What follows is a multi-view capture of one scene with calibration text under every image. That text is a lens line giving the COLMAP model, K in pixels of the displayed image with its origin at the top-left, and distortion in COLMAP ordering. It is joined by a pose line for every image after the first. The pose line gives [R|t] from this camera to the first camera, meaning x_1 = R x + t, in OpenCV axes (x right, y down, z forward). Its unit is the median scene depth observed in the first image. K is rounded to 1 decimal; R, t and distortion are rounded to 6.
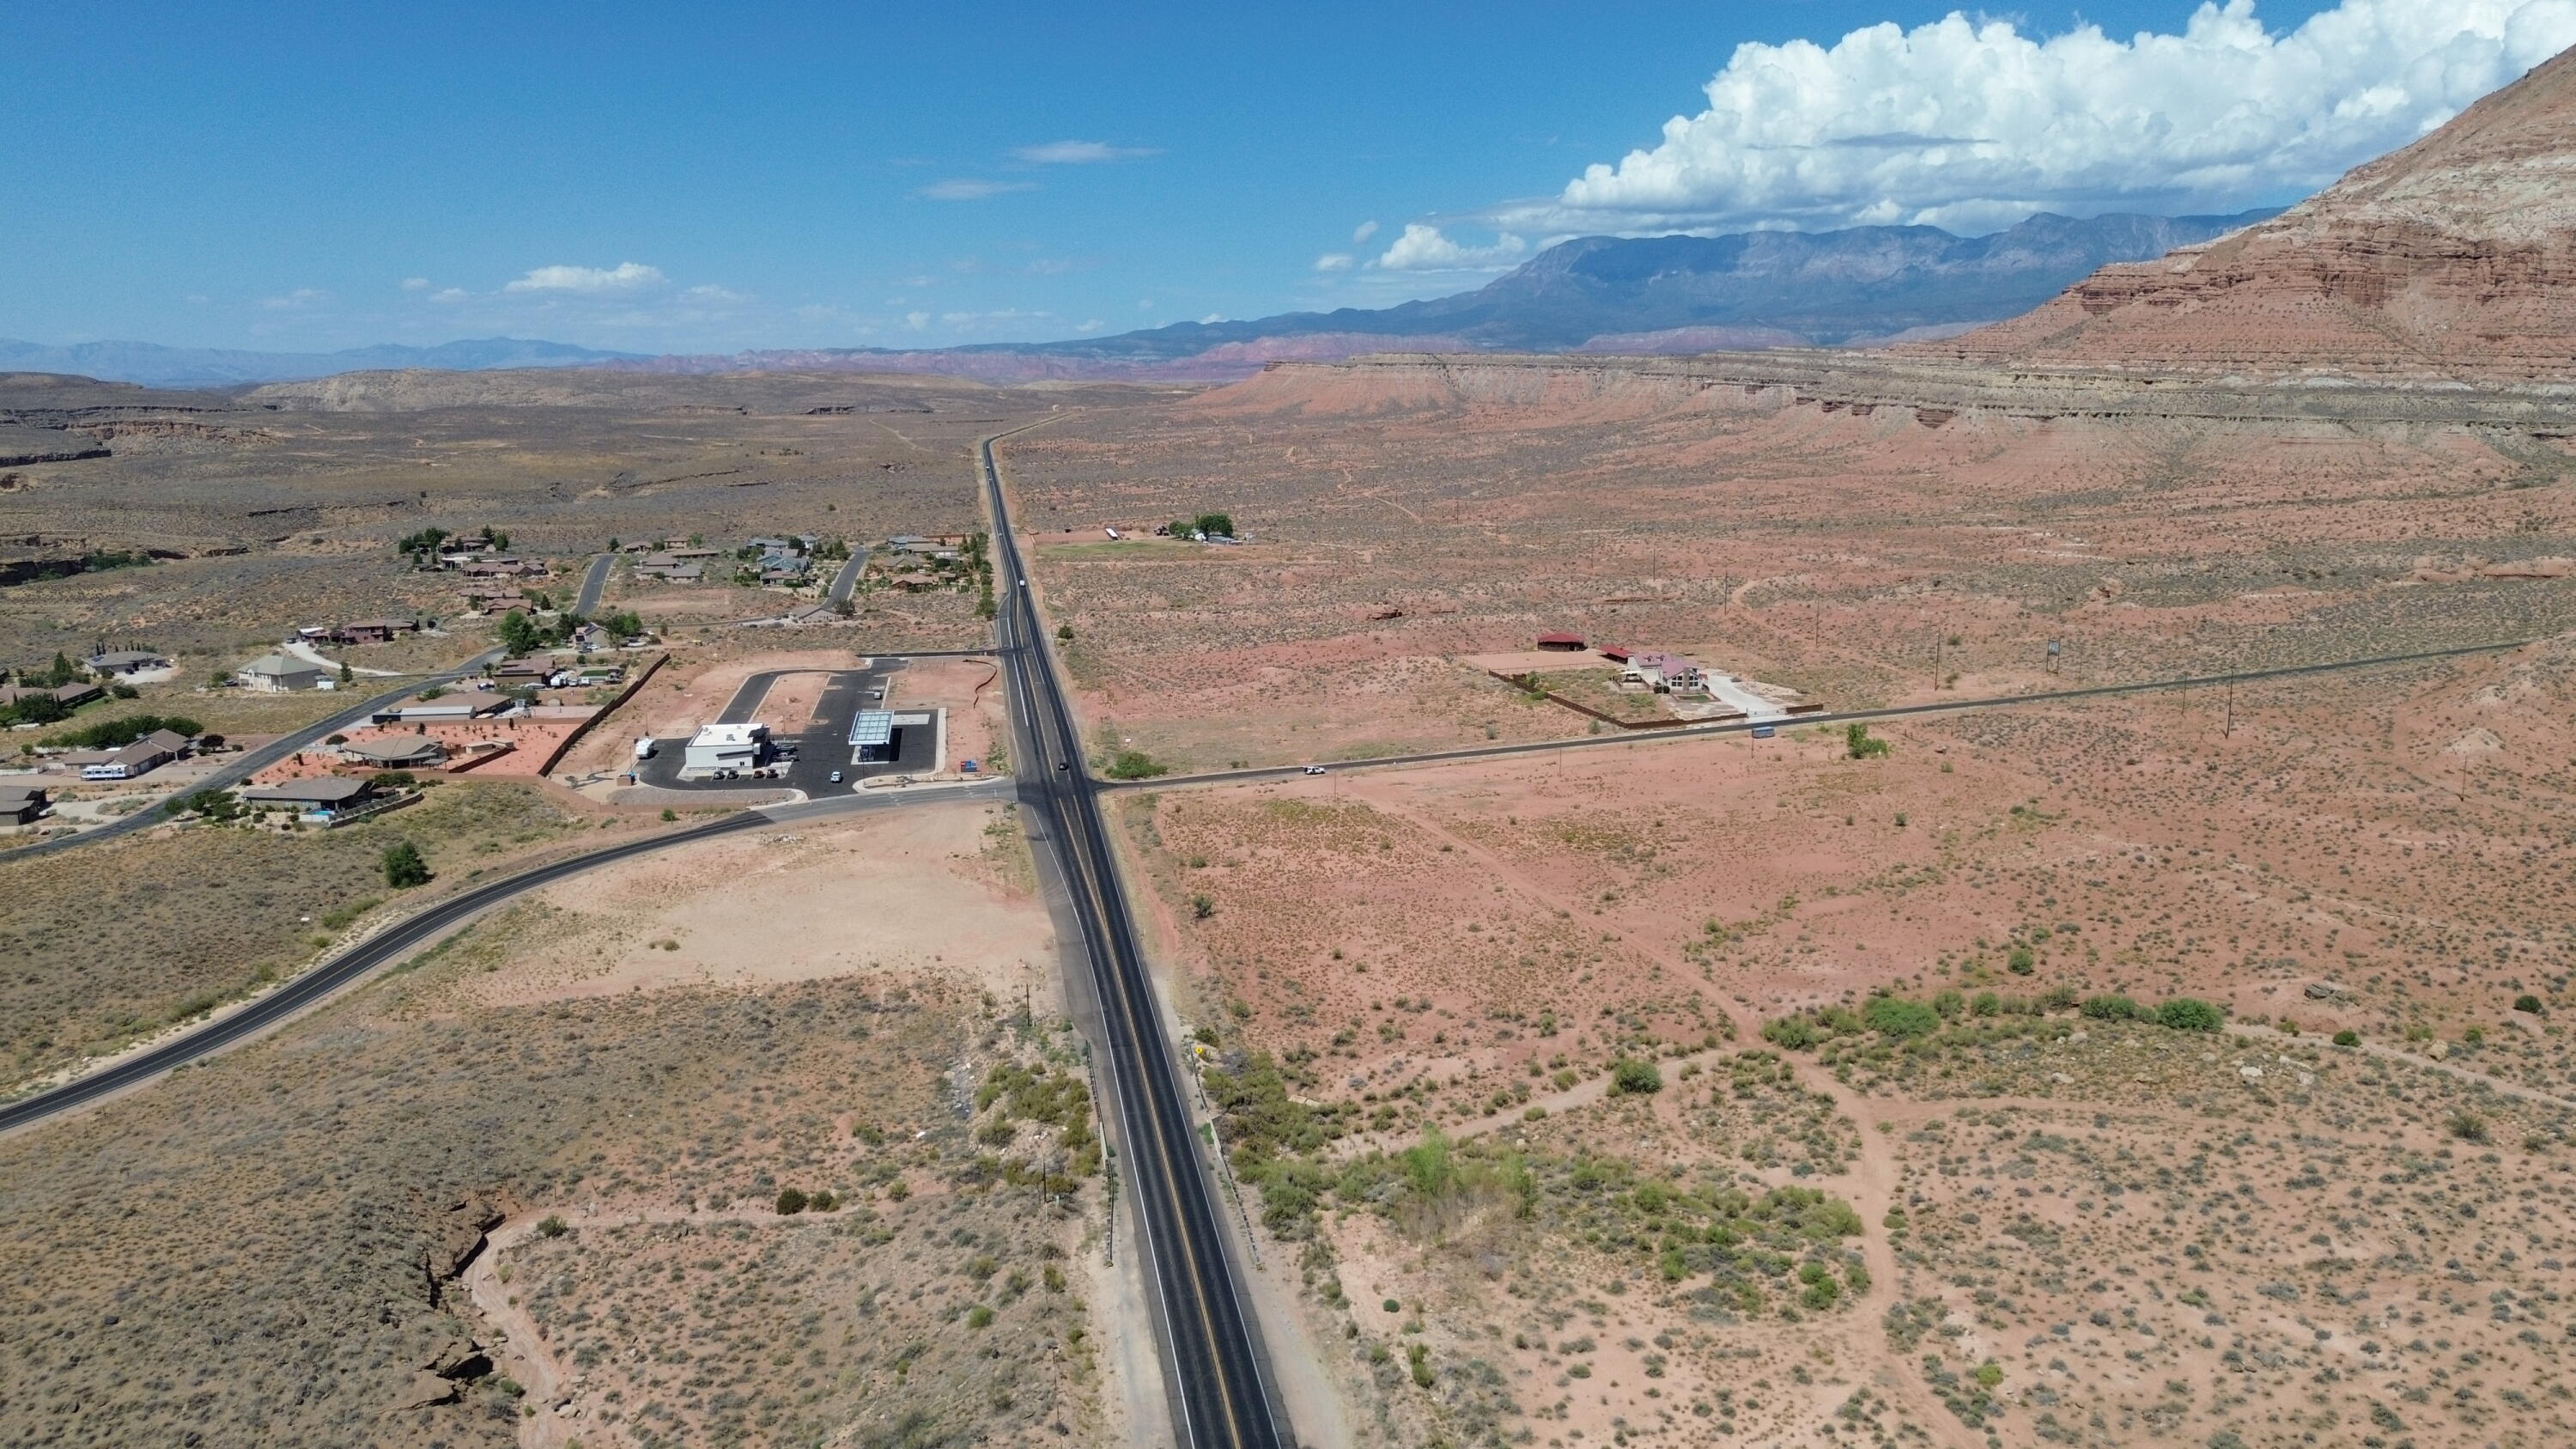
lens RADIAL K [[1835.7, 0, 1281.6], [0, 1835.7, 686.2], [0, 0, 1]] dist [0.104452, -0.128300]
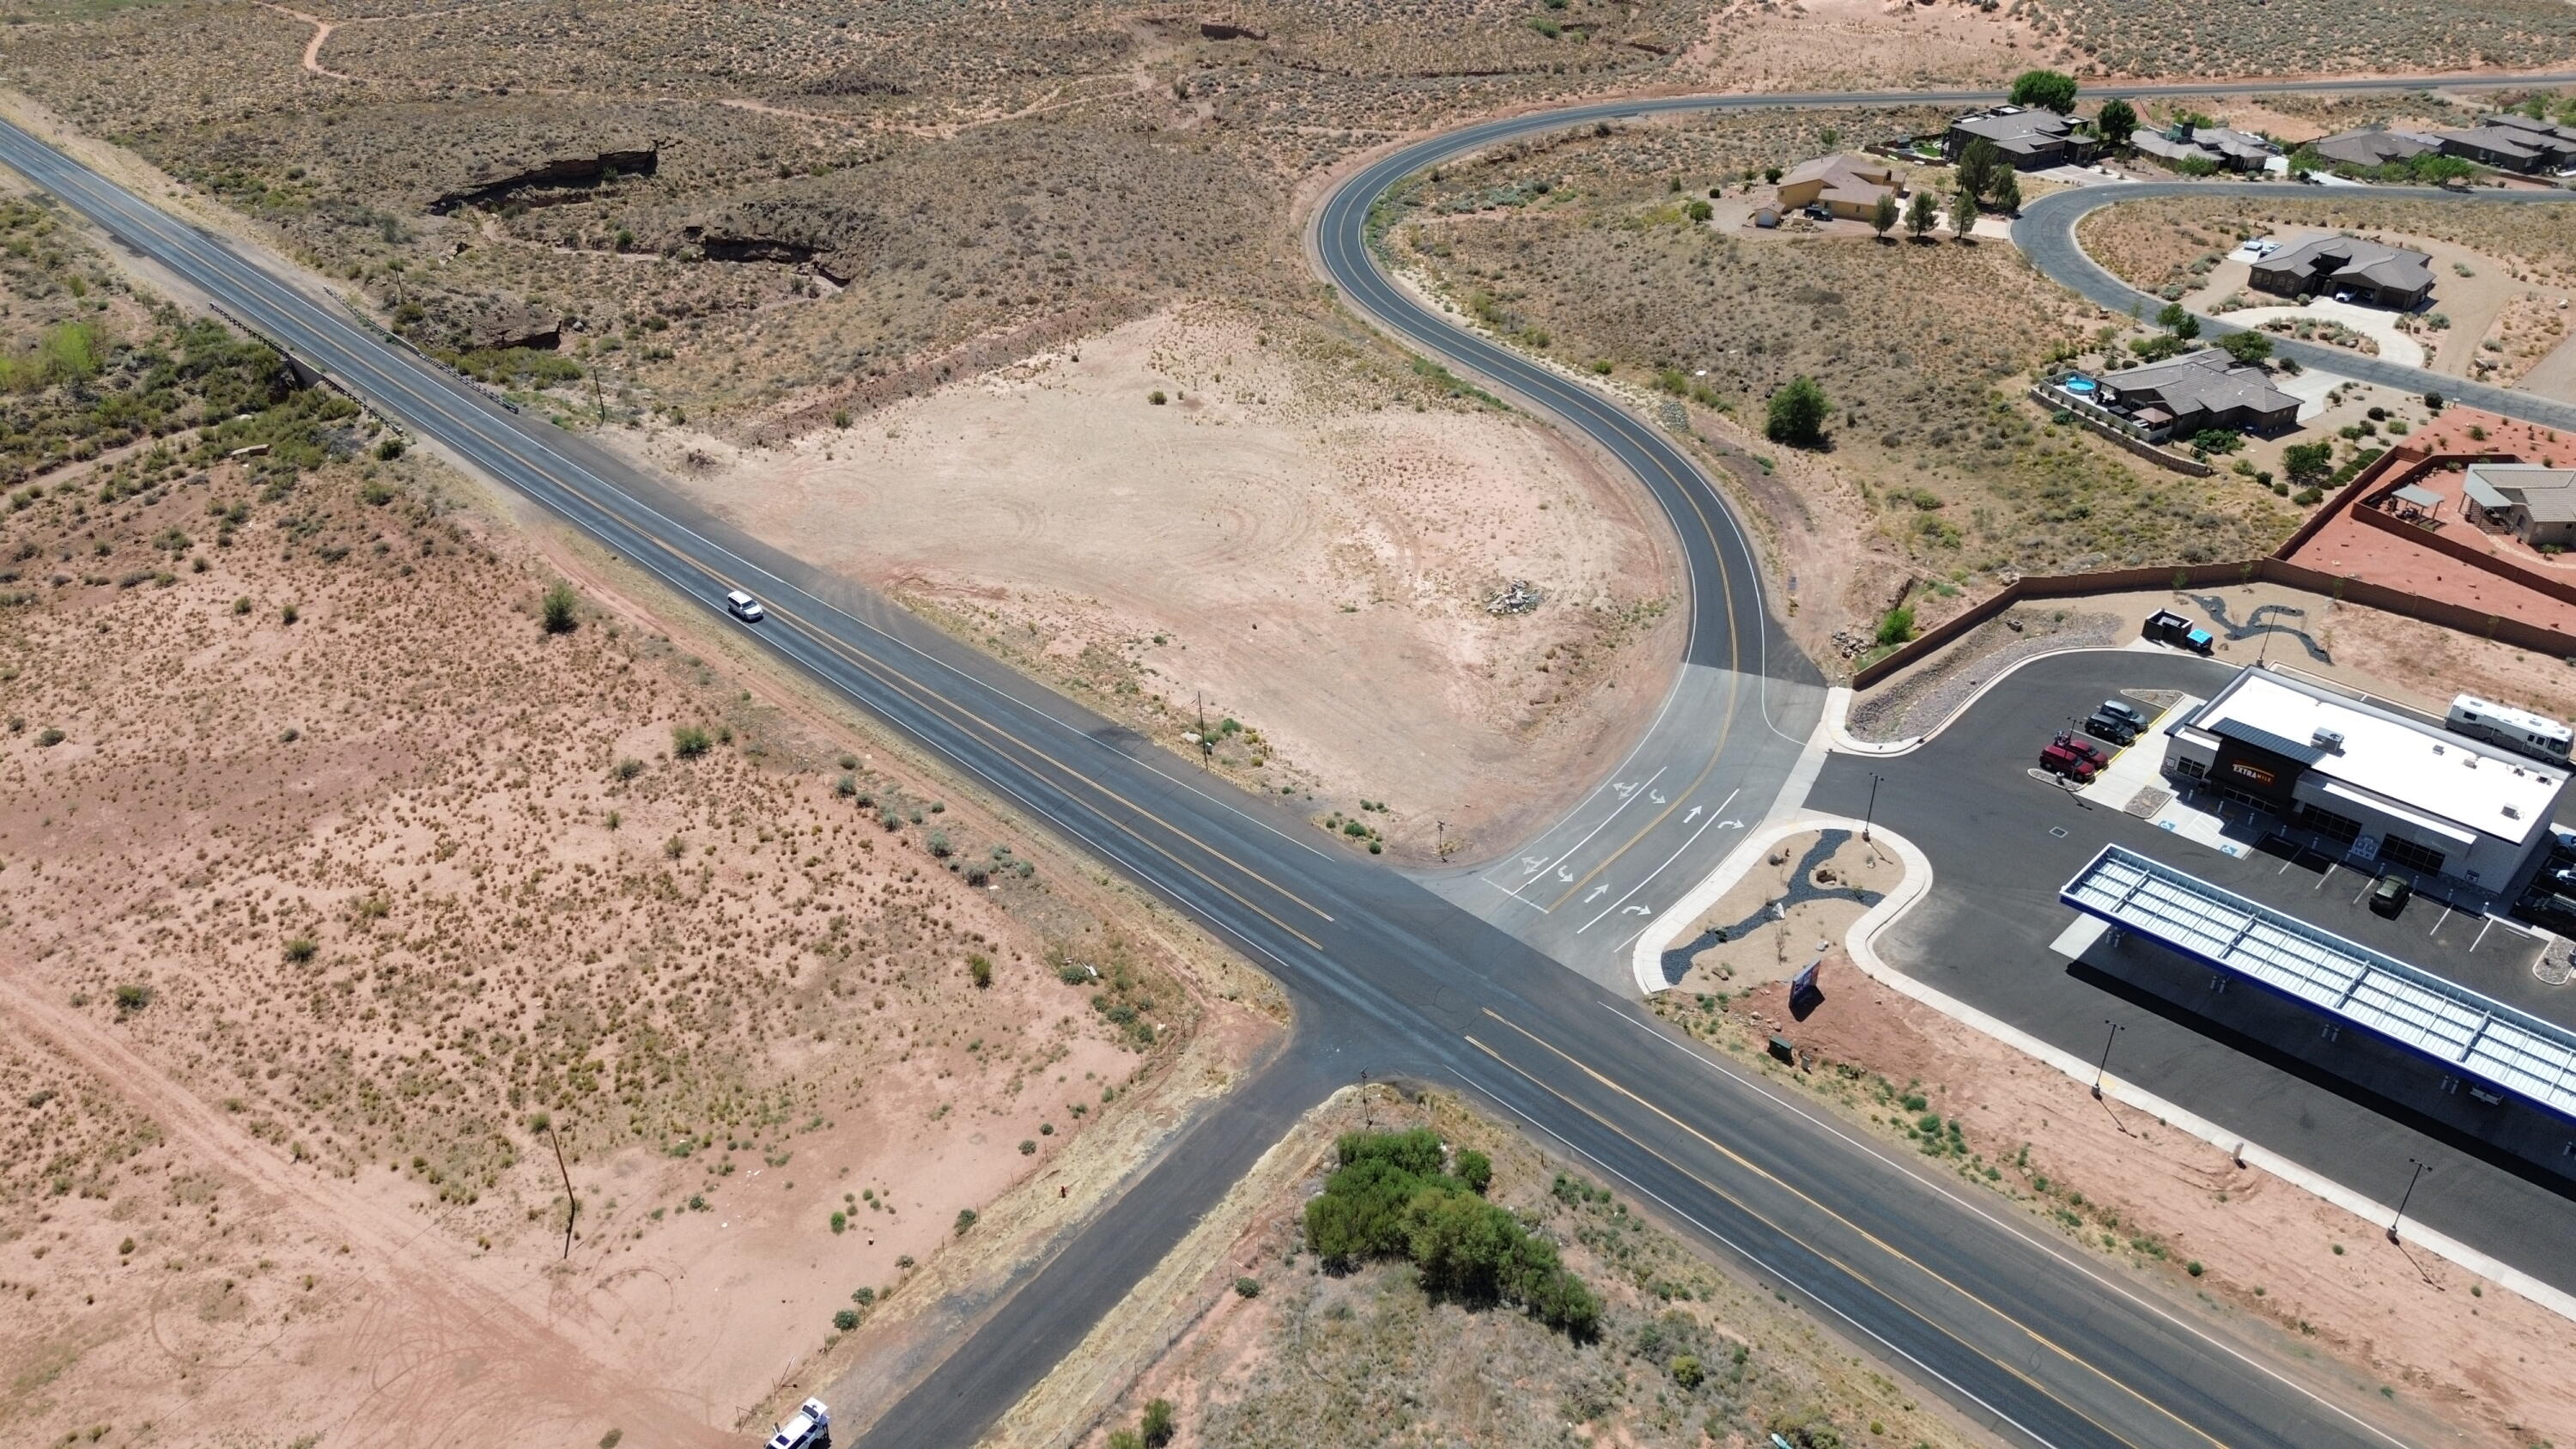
lens RADIAL K [[1832.7, 0, 1291.7], [0, 1832.7, 727.5], [0, 0, 1]] dist [0.055712, -0.044176]
pose [[-0.810801, 0.313605, -0.494221, 0.086447], [-0.094302, 0.763338, 0.639079, -0.305302], [0.577676, 0.564772, -0.589341, 1.738614]]
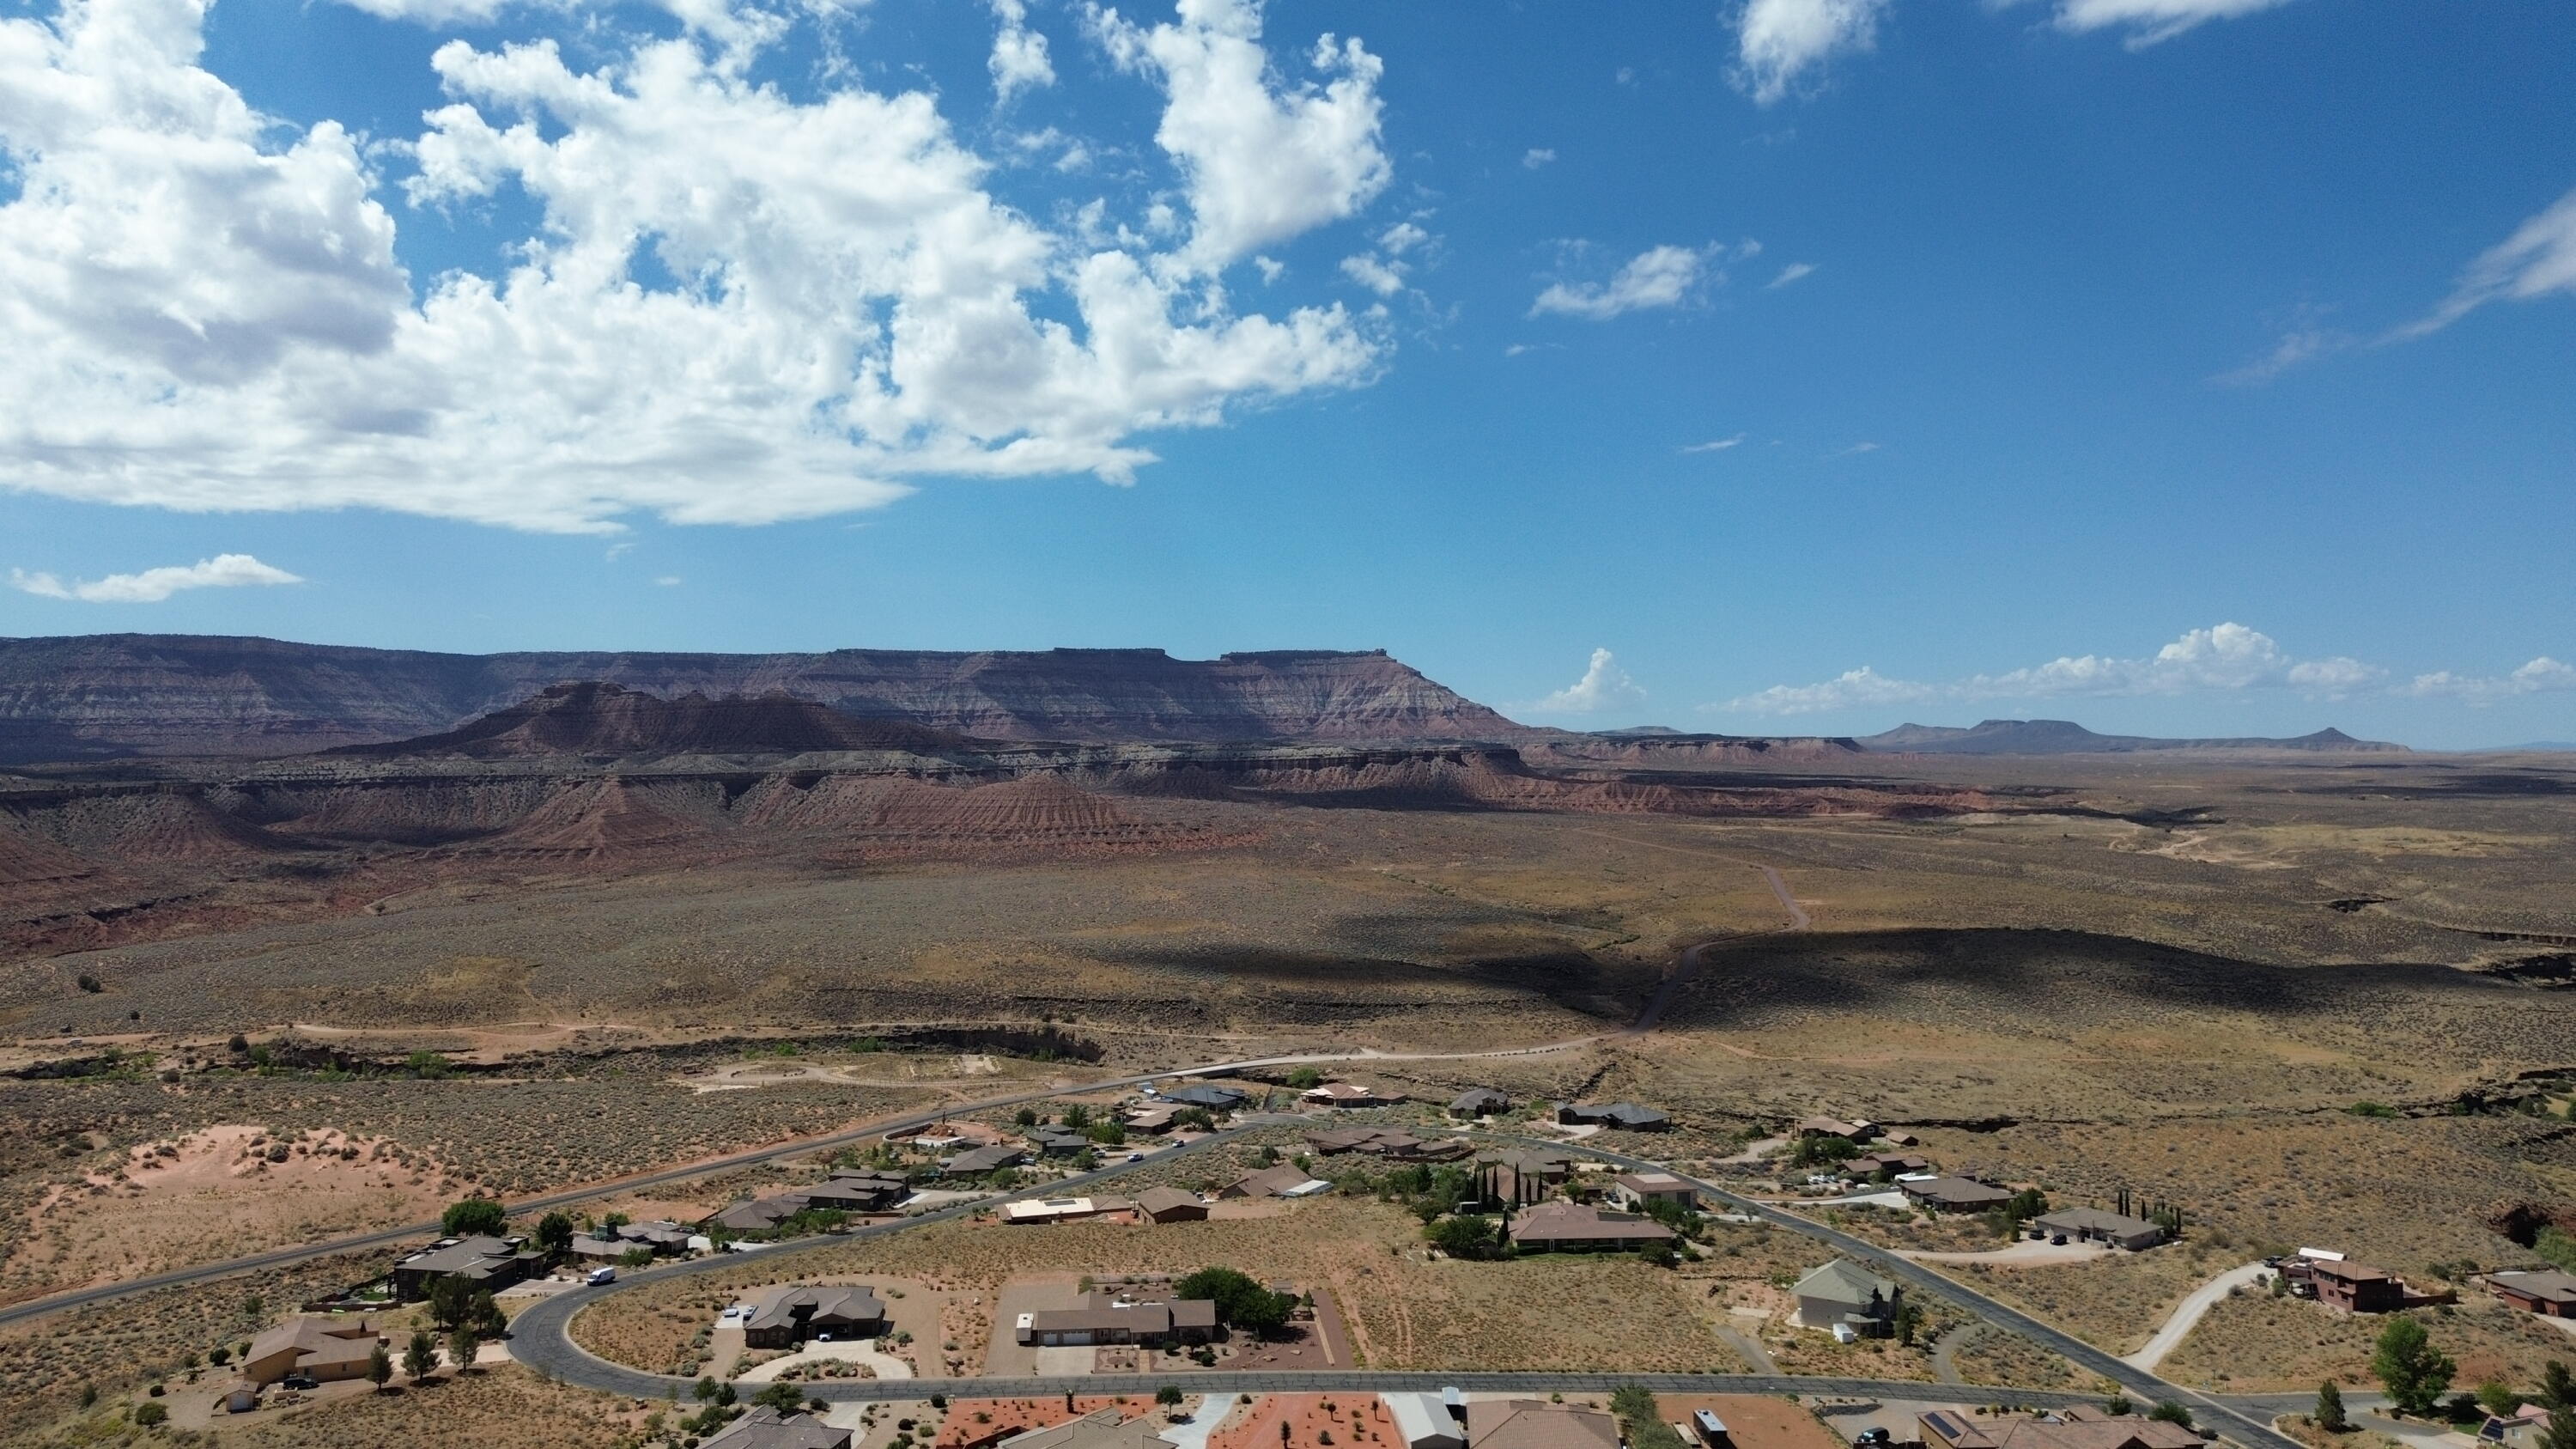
lens RADIAL K [[1828.9, 0, 1290.6], [0, 1828.9, 723.9], [0, 0, 1]] dist [0.066966, -0.062658]
pose [[-0.083276, -0.023156, -0.996257, 0.183261], [-0.168185, 0.985716, -0.008853, -0.309154], [0.982232, 0.166819, -0.085981, 1.666466]]
